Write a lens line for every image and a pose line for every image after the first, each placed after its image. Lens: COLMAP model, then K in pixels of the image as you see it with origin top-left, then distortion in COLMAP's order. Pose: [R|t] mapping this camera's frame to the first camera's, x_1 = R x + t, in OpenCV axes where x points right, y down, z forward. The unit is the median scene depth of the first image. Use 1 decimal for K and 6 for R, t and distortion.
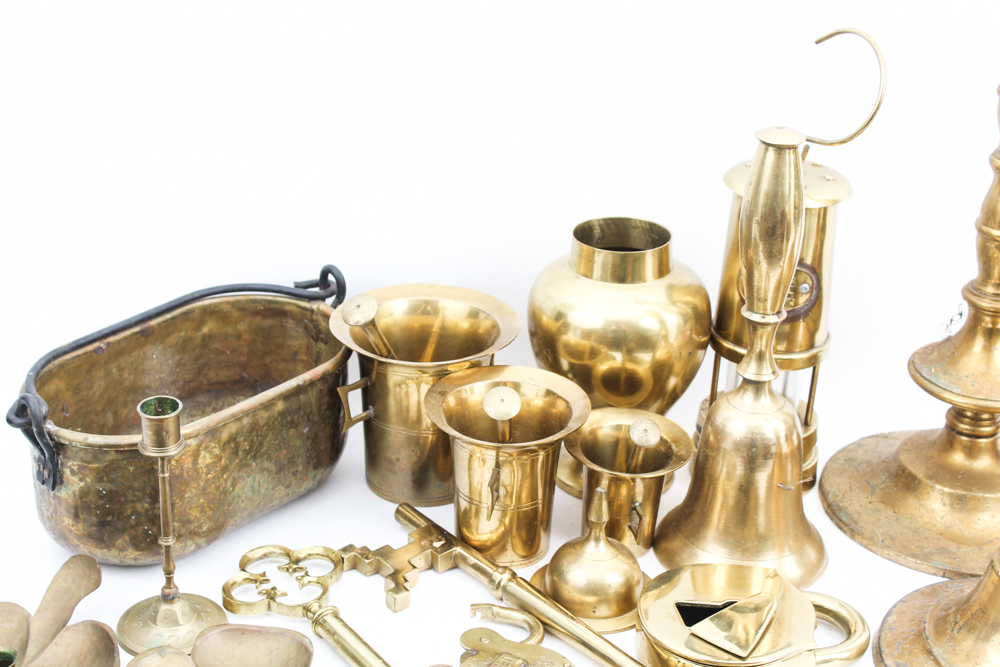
lens RADIAL K [[1673.4, 0, 500.0], [0, 1673.4, 333.5], [0, 0, 1]] dist [-0.012705, 0.060394]
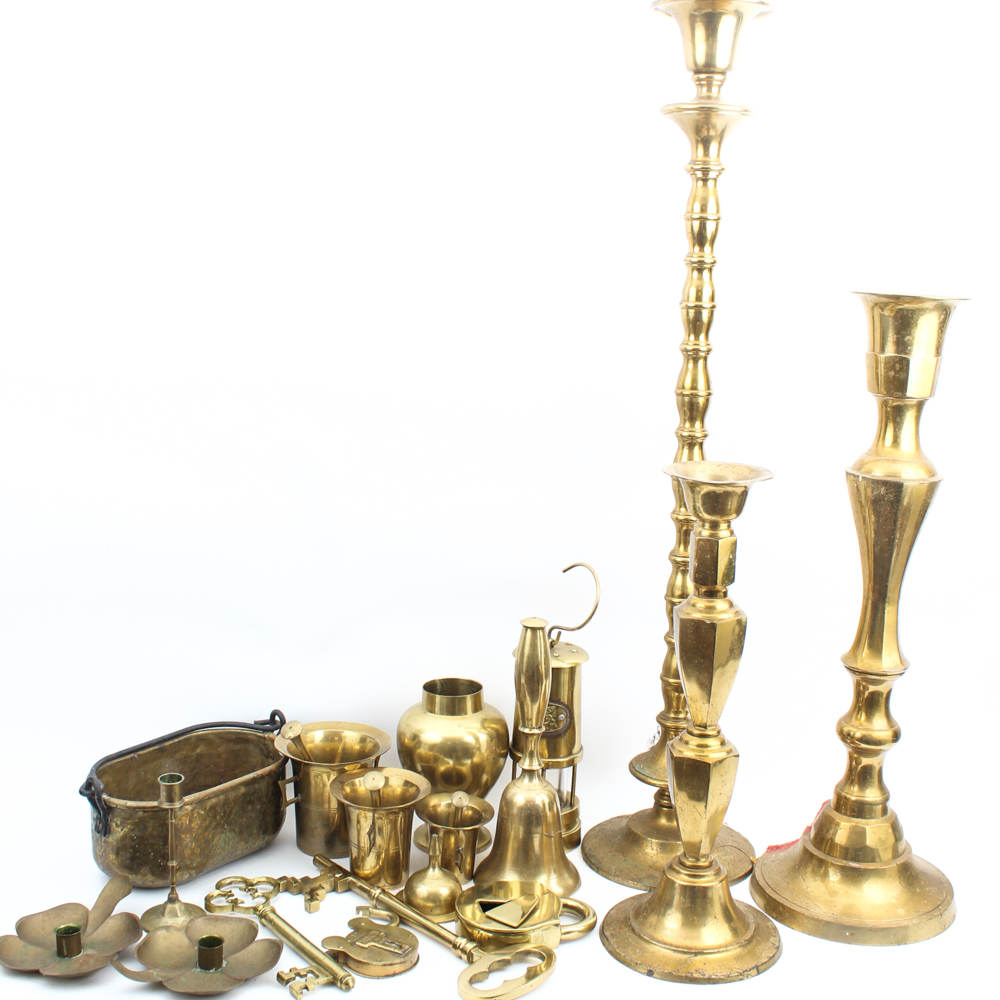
lens RADIAL K [[1377.7, 0, 520.0], [0, 1377.7, 460.5], [0, 0, 1]] dist [-0.188022, 0.158483]
pose [[0.998438, -0.002419, 0.055810, 0.066409], [0.017661, 0.961485, -0.274290, 0.101130], [-0.052997, 0.274848, 0.960026, -0.375109]]
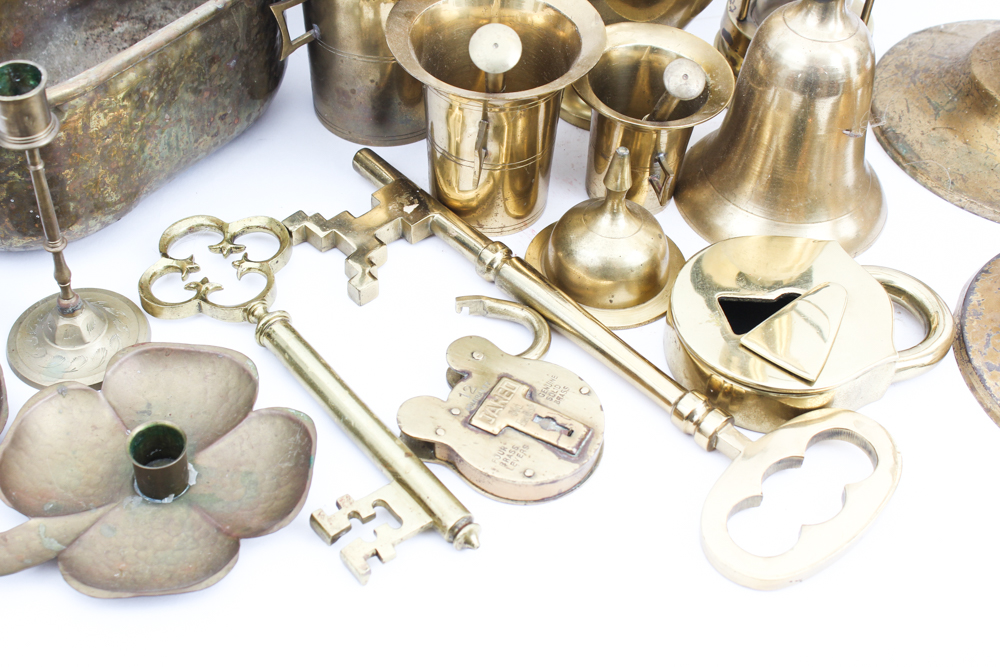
lens RADIAL K [[1418.3, 0, 500.0], [0, 1418.3, 333.5], [0, 0, 1]] dist [-0.063834, 0.148056]
pose [[0.998835, -0.029009, 0.038568, -0.021908], [0.013474, 0.935022, 0.354334, -0.056021], [-0.046340, -0.353401, 0.934323, 0.347540]]
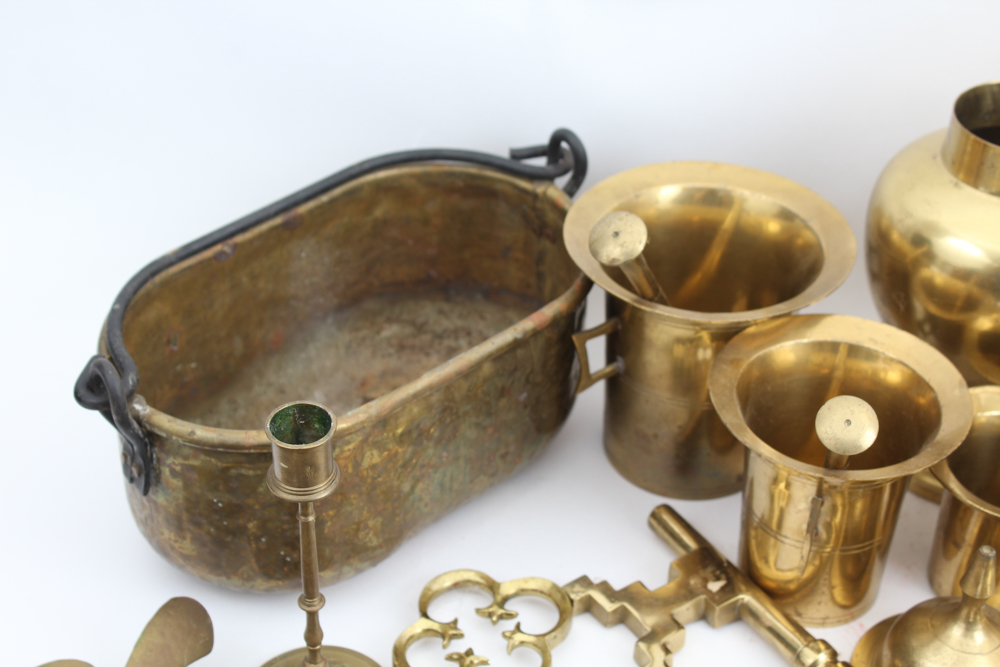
lens RADIAL K [[1732.4, 0, 500.0], [0, 1732.4, 333.5], [0, 0, 1]] dist [0.006793, 0.109641]
pose [[0.993440, 0.056410, -0.099471, -0.058919], [-0.036193, 0.980248, 0.194431, -0.102751], [0.108474, -0.189555, 0.975860, 0.335984]]
